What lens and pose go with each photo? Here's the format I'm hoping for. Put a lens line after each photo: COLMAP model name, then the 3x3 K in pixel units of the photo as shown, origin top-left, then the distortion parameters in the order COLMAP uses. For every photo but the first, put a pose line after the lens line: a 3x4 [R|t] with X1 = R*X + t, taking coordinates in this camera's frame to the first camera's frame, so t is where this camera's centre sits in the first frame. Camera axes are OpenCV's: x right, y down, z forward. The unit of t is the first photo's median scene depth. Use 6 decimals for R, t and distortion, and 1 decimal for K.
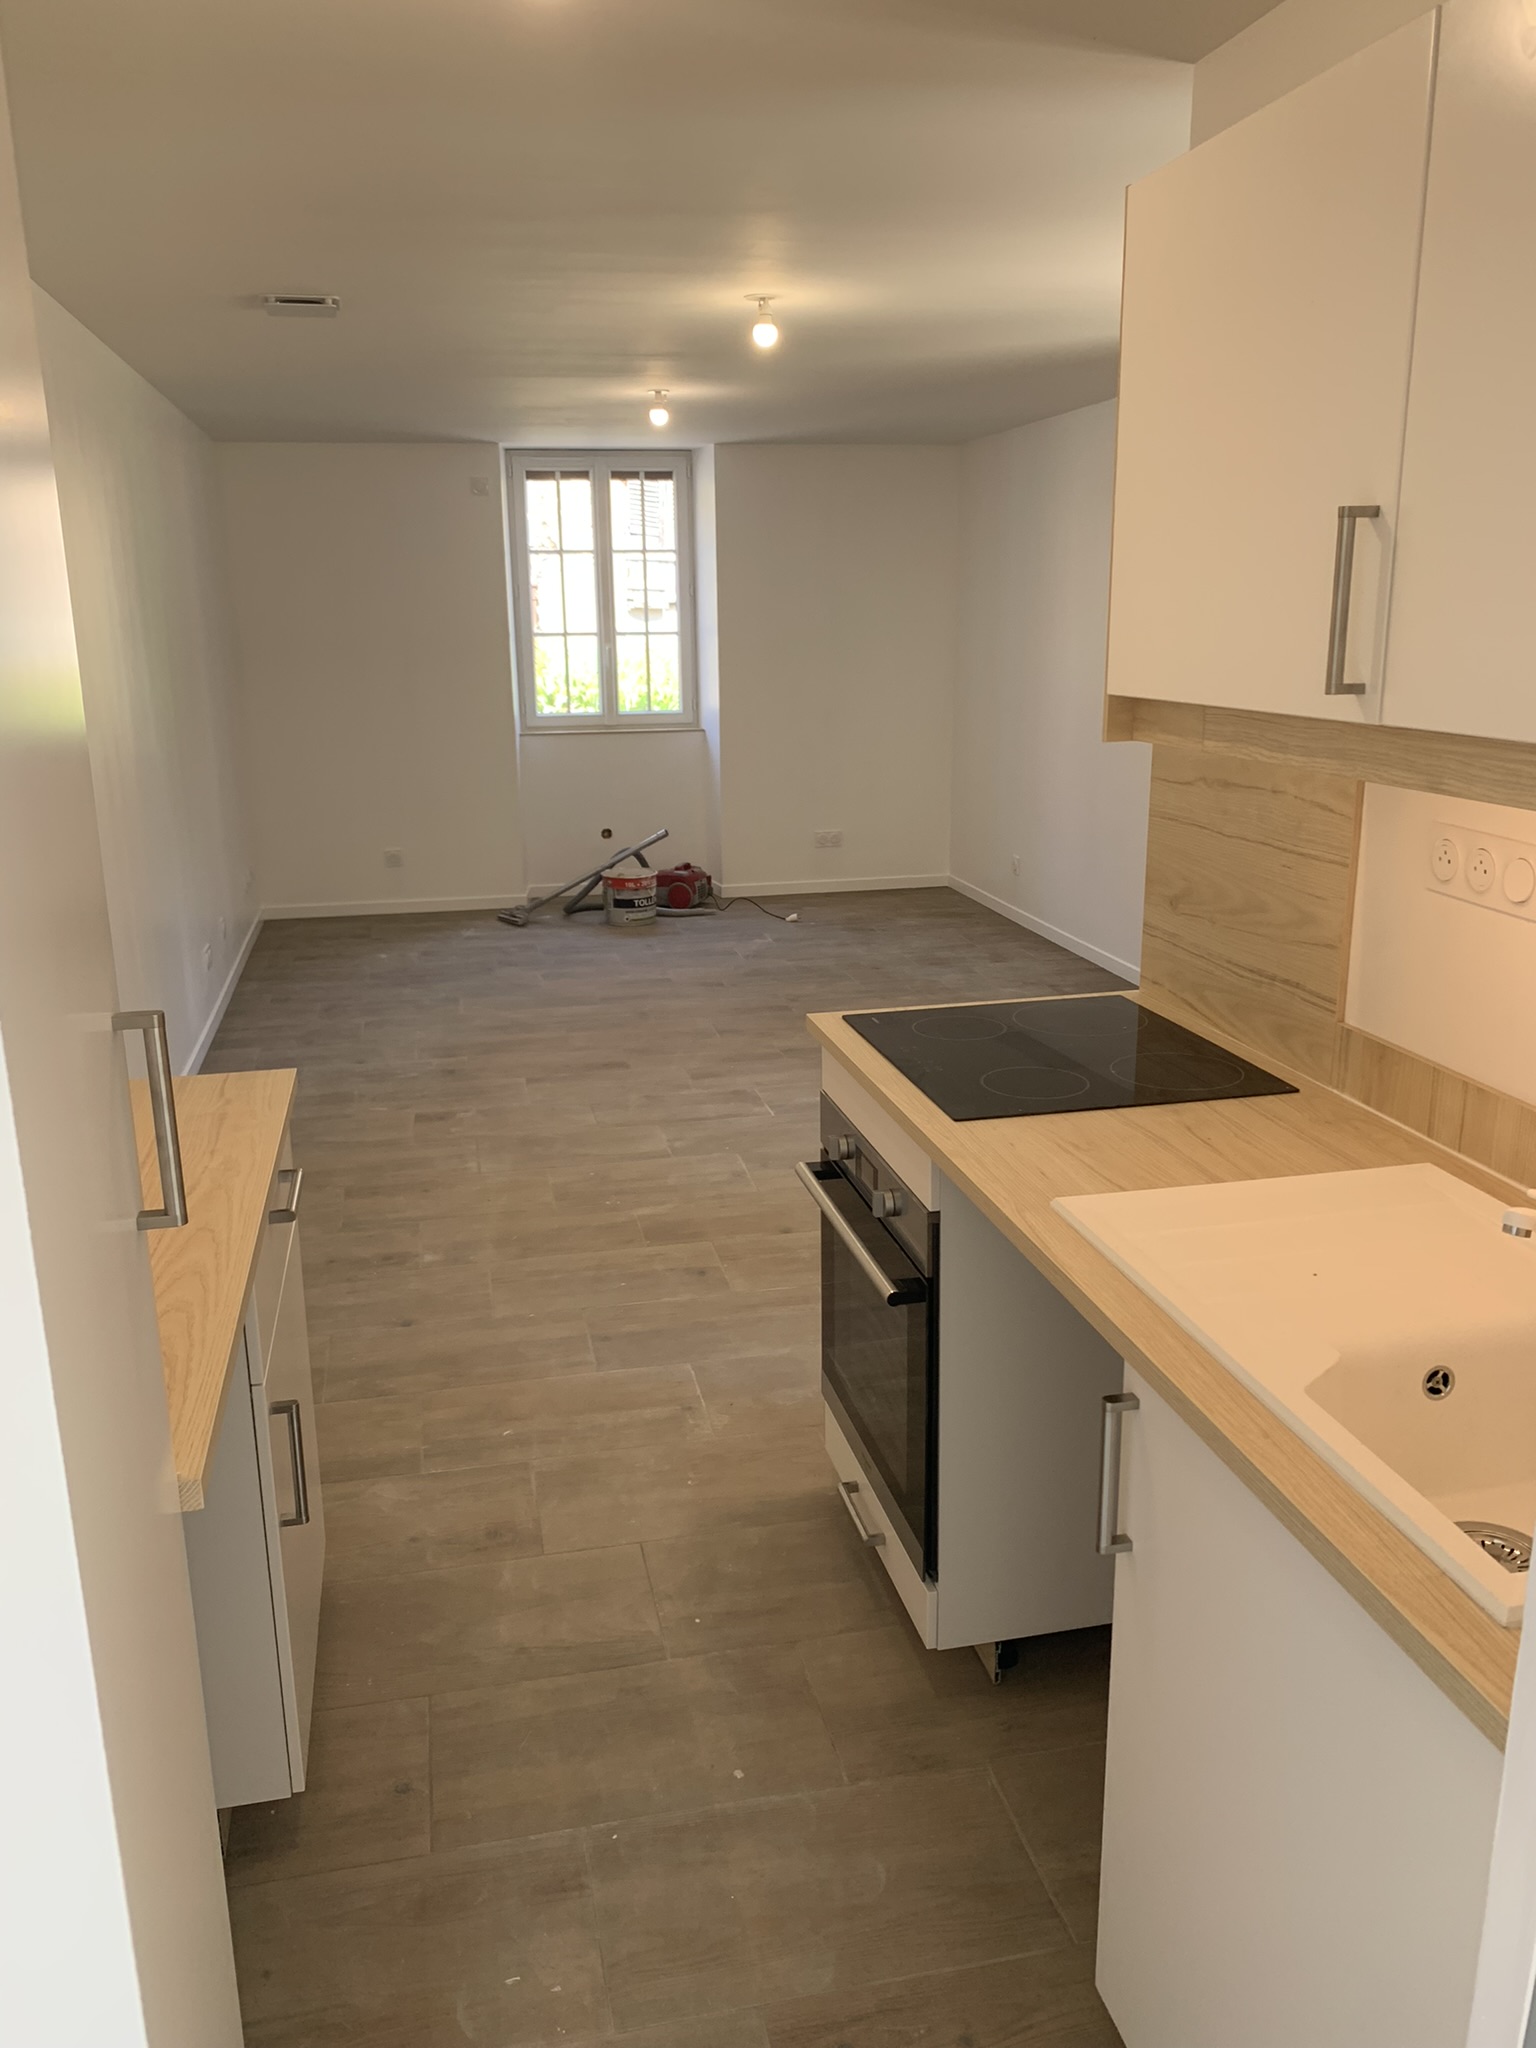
lens RADIAL K [[1550.9, 0, 757.8], [0, 1550.9, 1021.2], [0, 0, 1]] dist [0.032212, -0.035221]
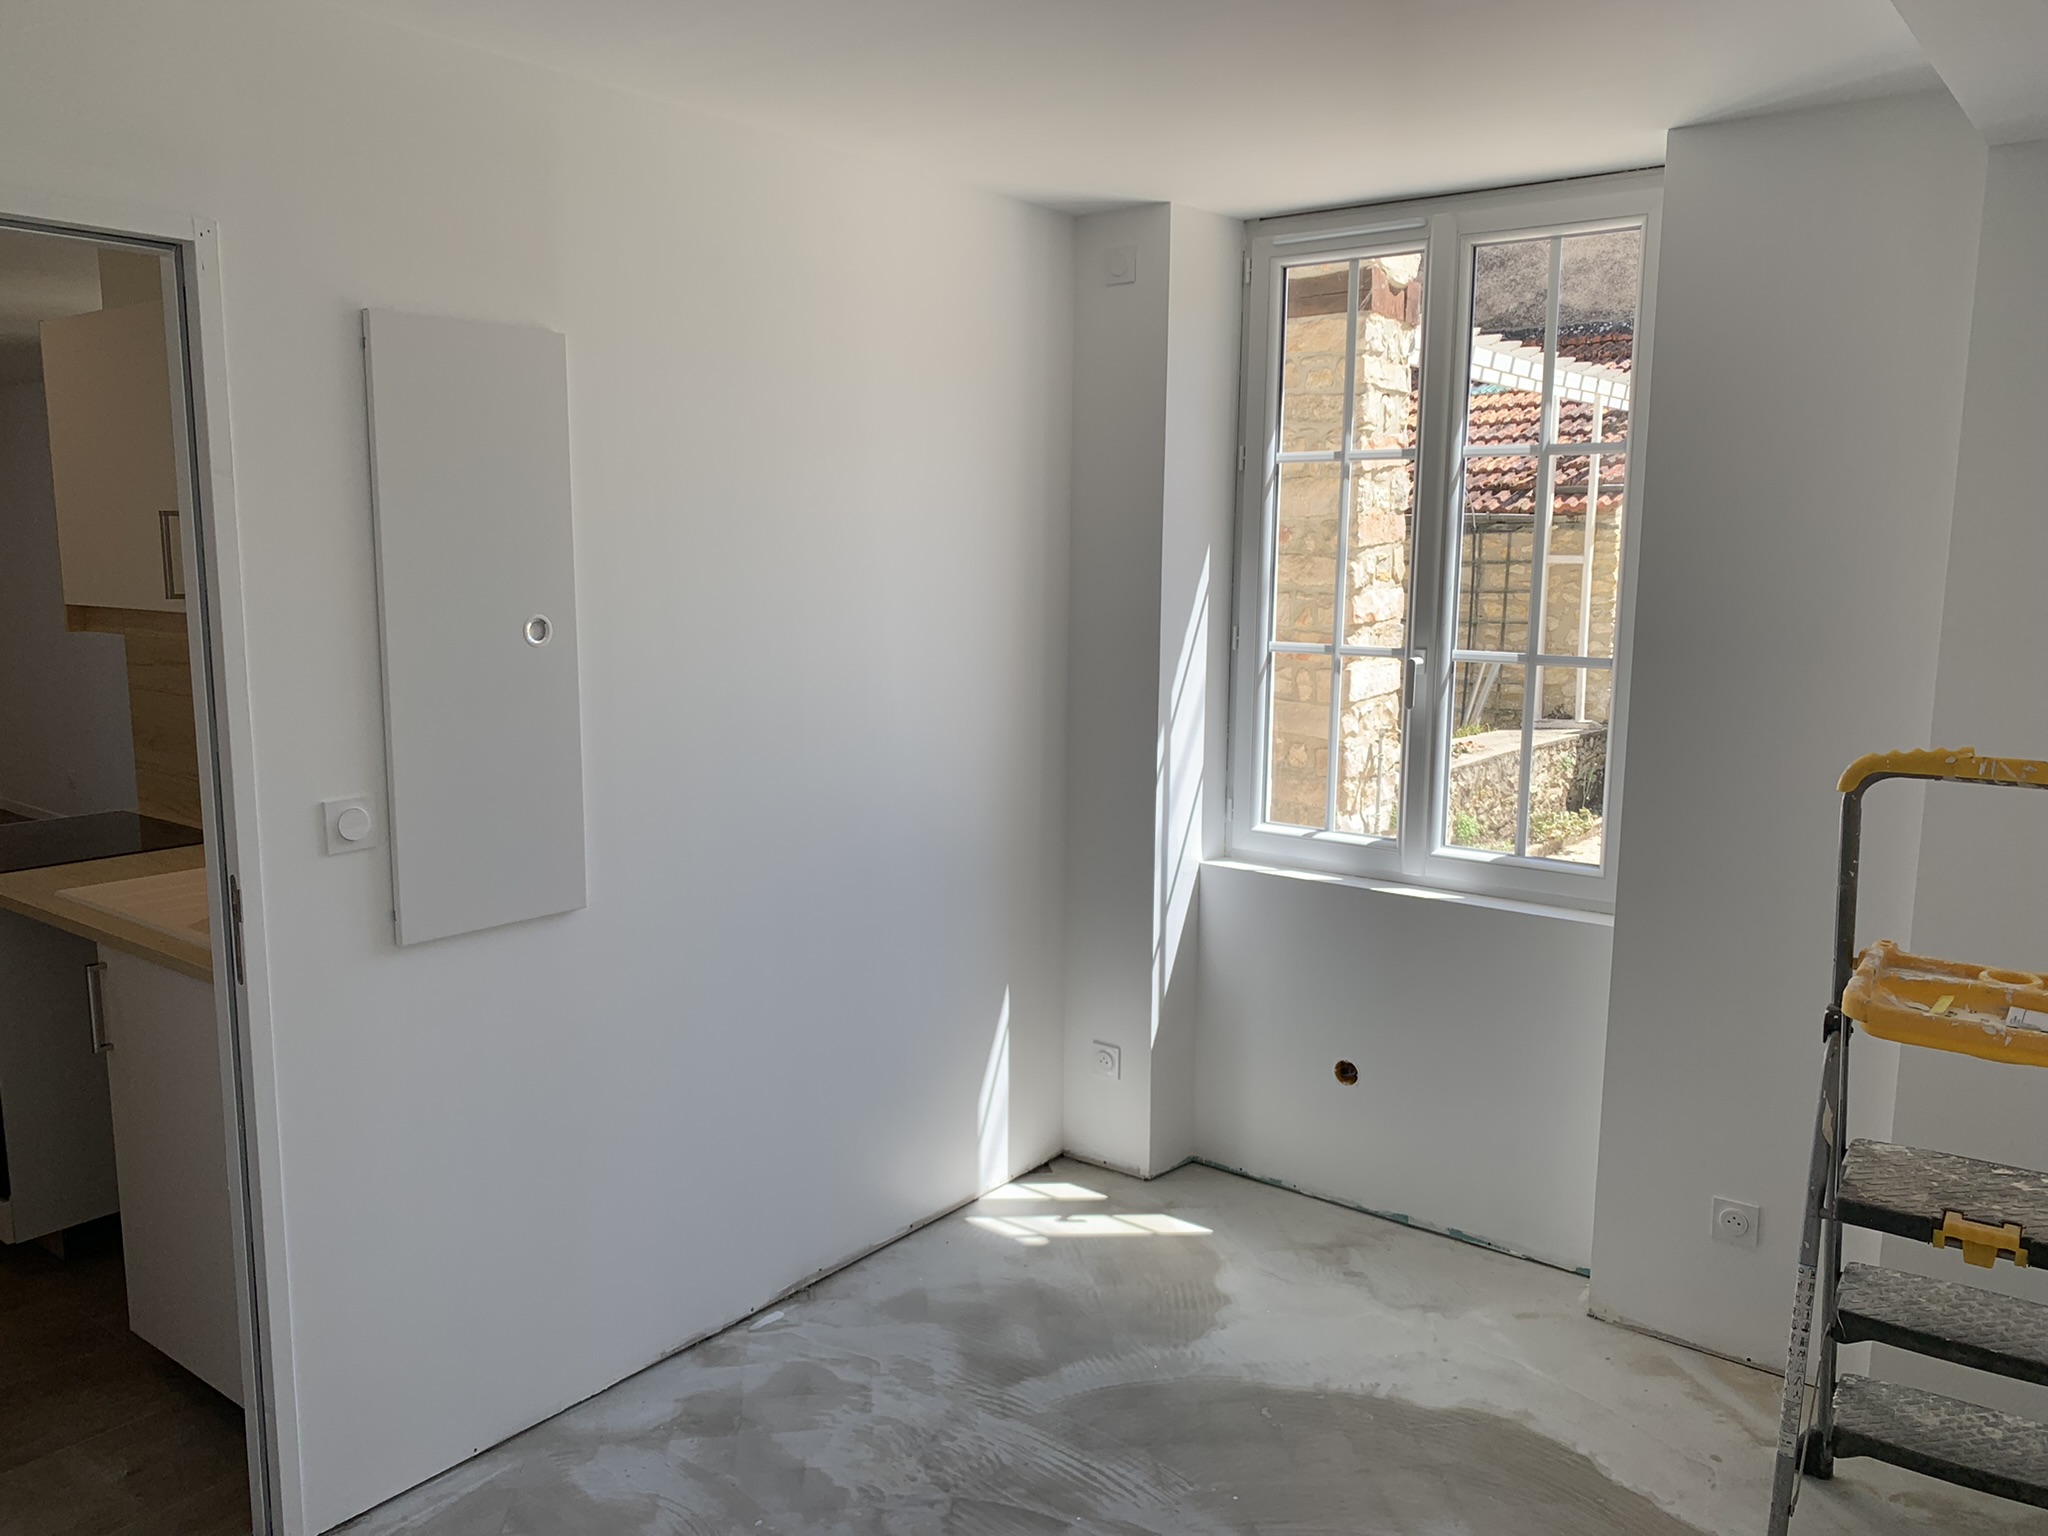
lens RADIAL K [[1550.9, 0, 1021.6], [0, 1550.9, 771.2], [0, 0, 1]] dist [0.032212, -0.035221]
pose [[0.765412, -0.072297, 0.639467, -0.085596], [0.150222, 0.986290, -0.068301, 0.260814], [-0.625762, 0.148340, 0.765779, -0.998623]]
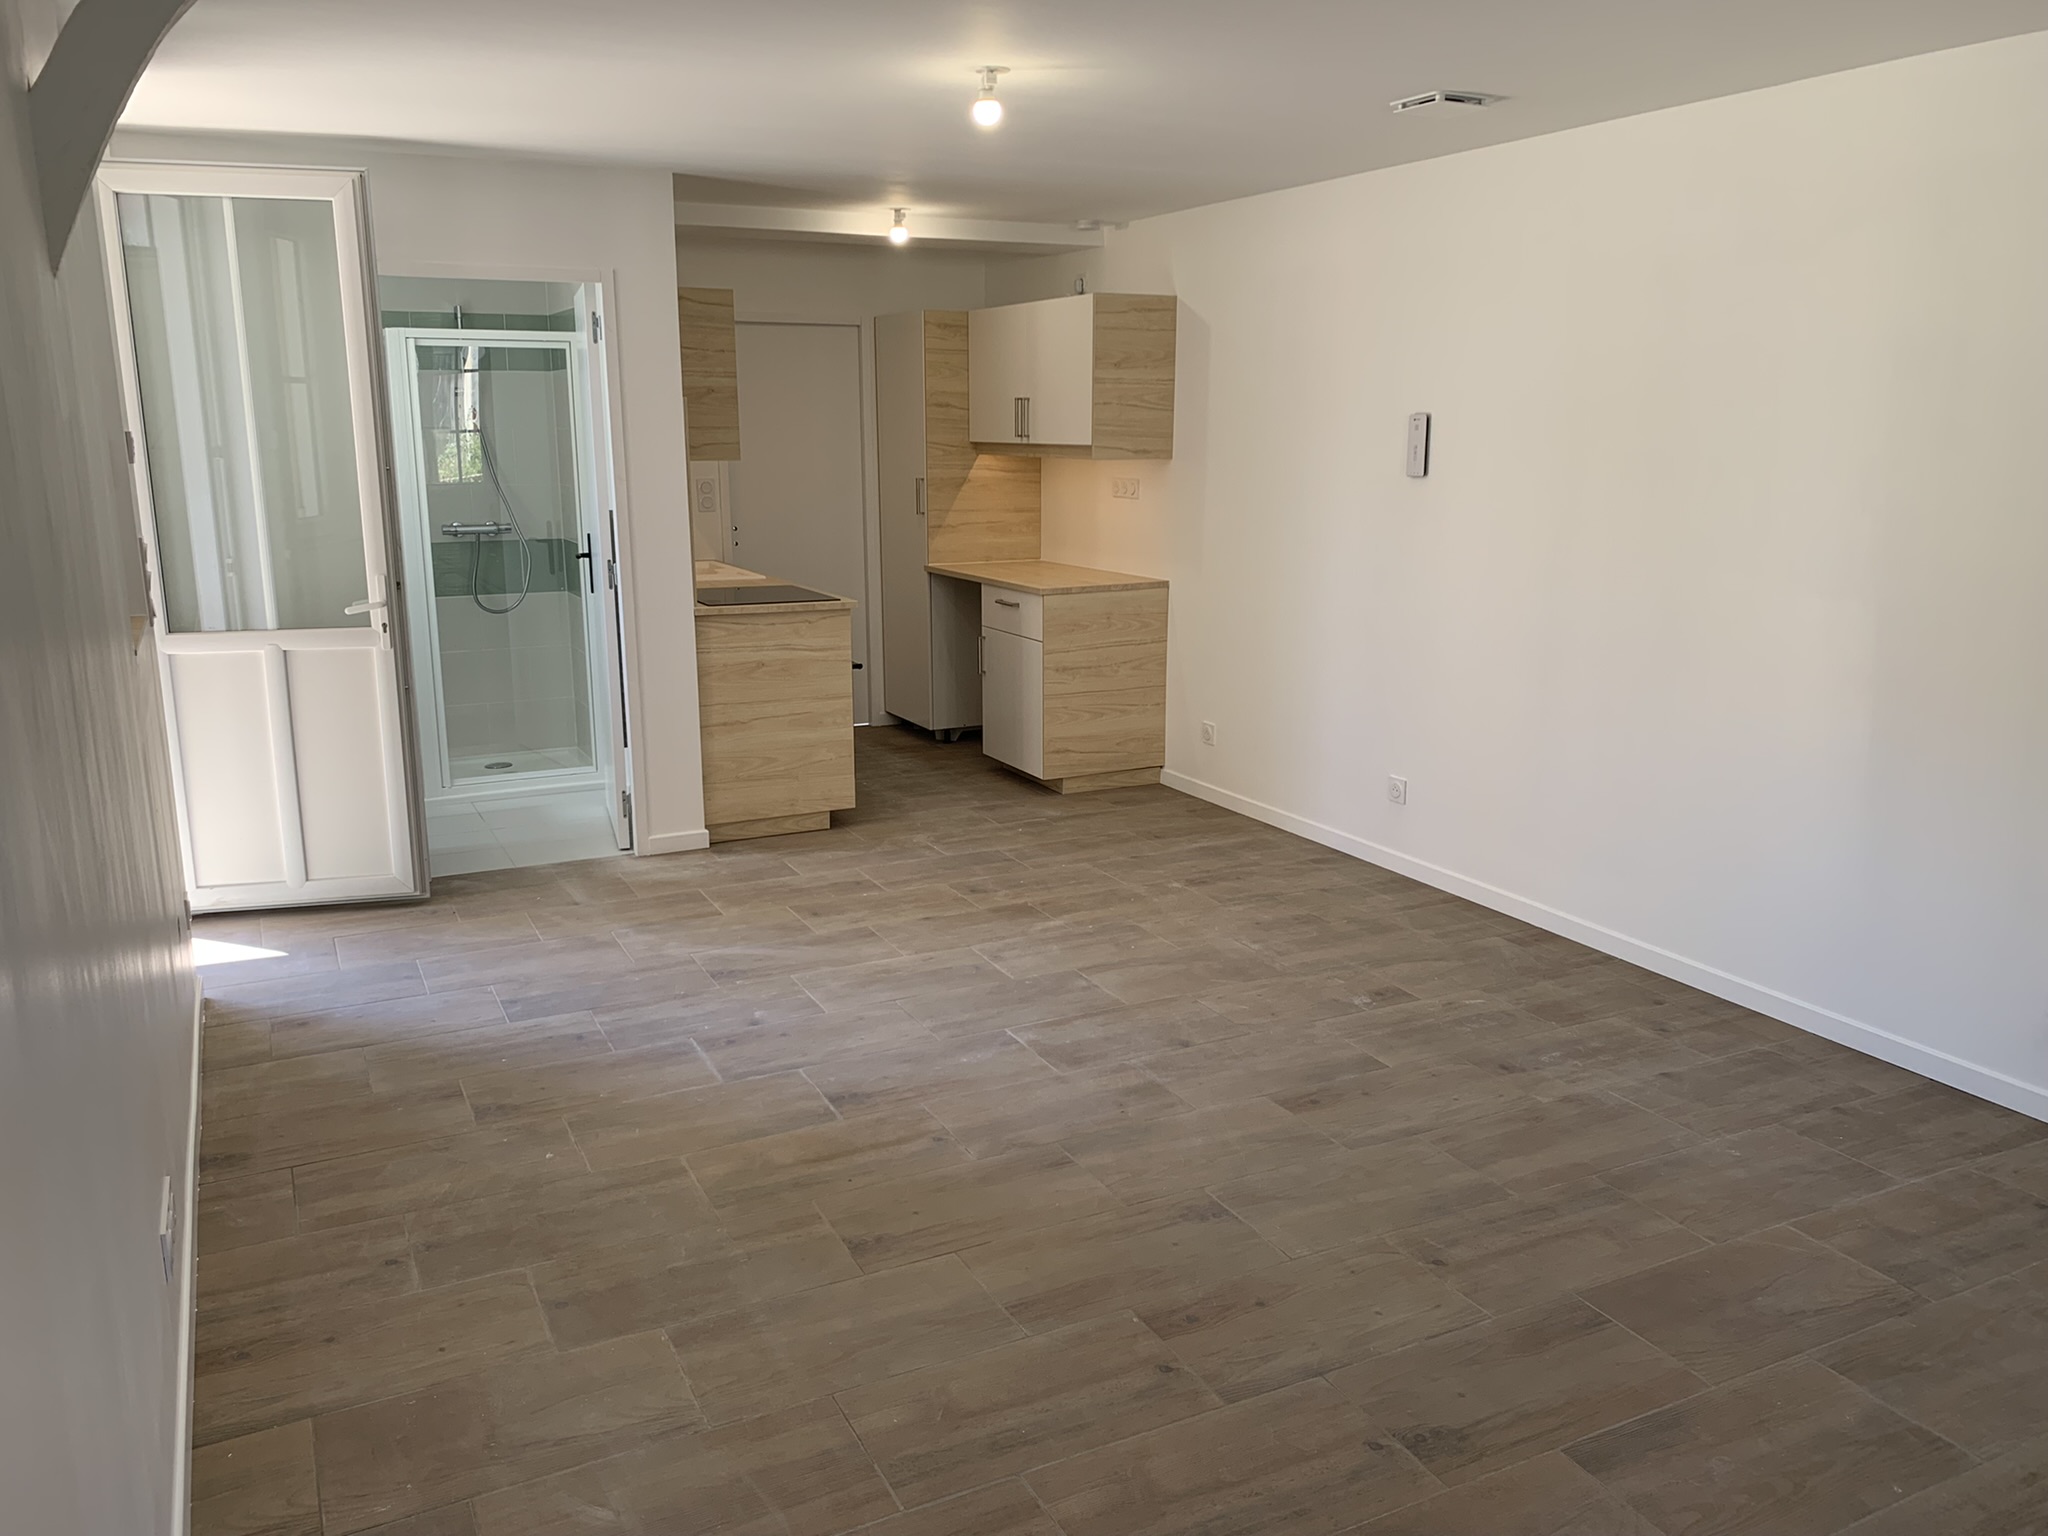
lens RADIAL K [[1550.9, 0, 1022.2], [0, 1550.9, 775.8], [0, 0, 1]] dist [0.032212, -0.035221]
pose [[-0.968229, 0.067523, -0.240777, 0.214657], [-0.052915, 0.885728, 0.461179, -0.492986], [0.244403, 0.459268, -0.854014, 1.855121]]
